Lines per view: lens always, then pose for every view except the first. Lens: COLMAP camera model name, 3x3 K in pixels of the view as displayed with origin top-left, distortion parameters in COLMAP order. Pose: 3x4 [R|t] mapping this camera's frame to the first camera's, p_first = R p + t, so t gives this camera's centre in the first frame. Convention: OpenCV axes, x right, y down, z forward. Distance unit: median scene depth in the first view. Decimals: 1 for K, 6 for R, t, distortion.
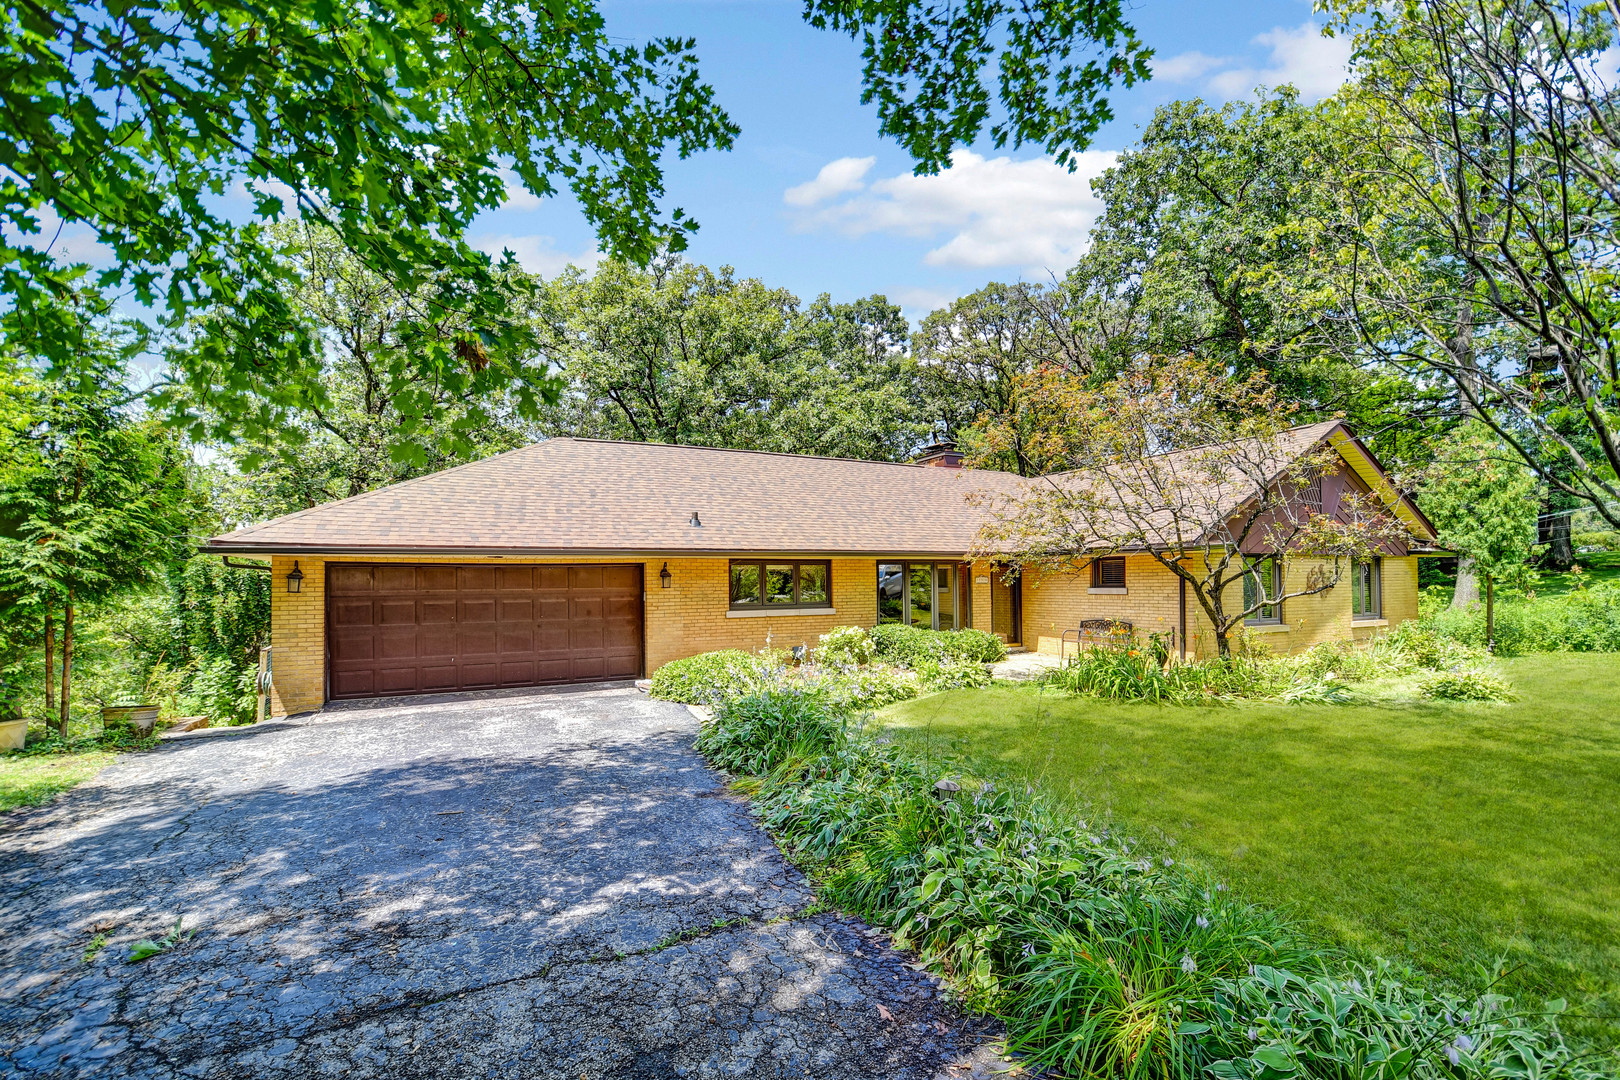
lens RADIAL K [[743.9, 0, 675.3], [0, 743.9, 572.7], [0, 0, 1]] dist [0.025860, -0.019042]
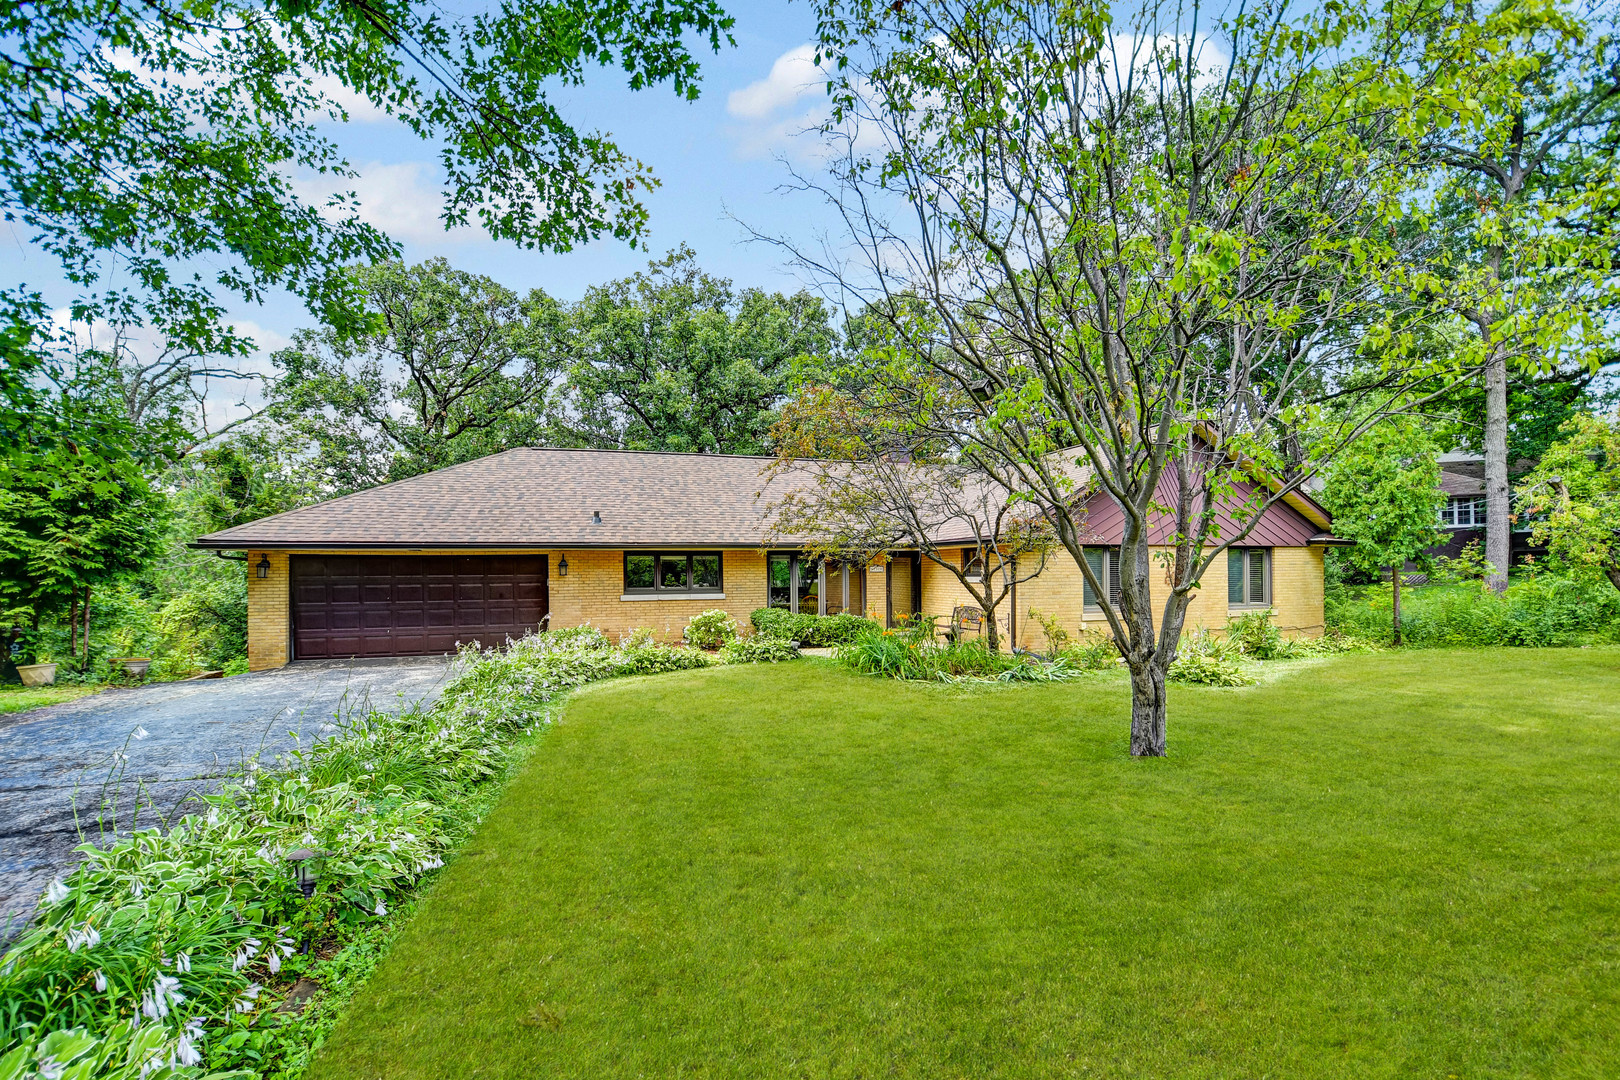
lens RADIAL K [[799.9, 0, 815.1], [0, 799.9, 576.4], [0, 0, 1]] dist [0.003500, 0.000056]
pose [[0.983453, 0.003307, -0.181133, 0.638593], [0.000389, 0.999793, 0.020363, -0.004061], [0.181163, -0.020097, 0.983248, -0.195745]]
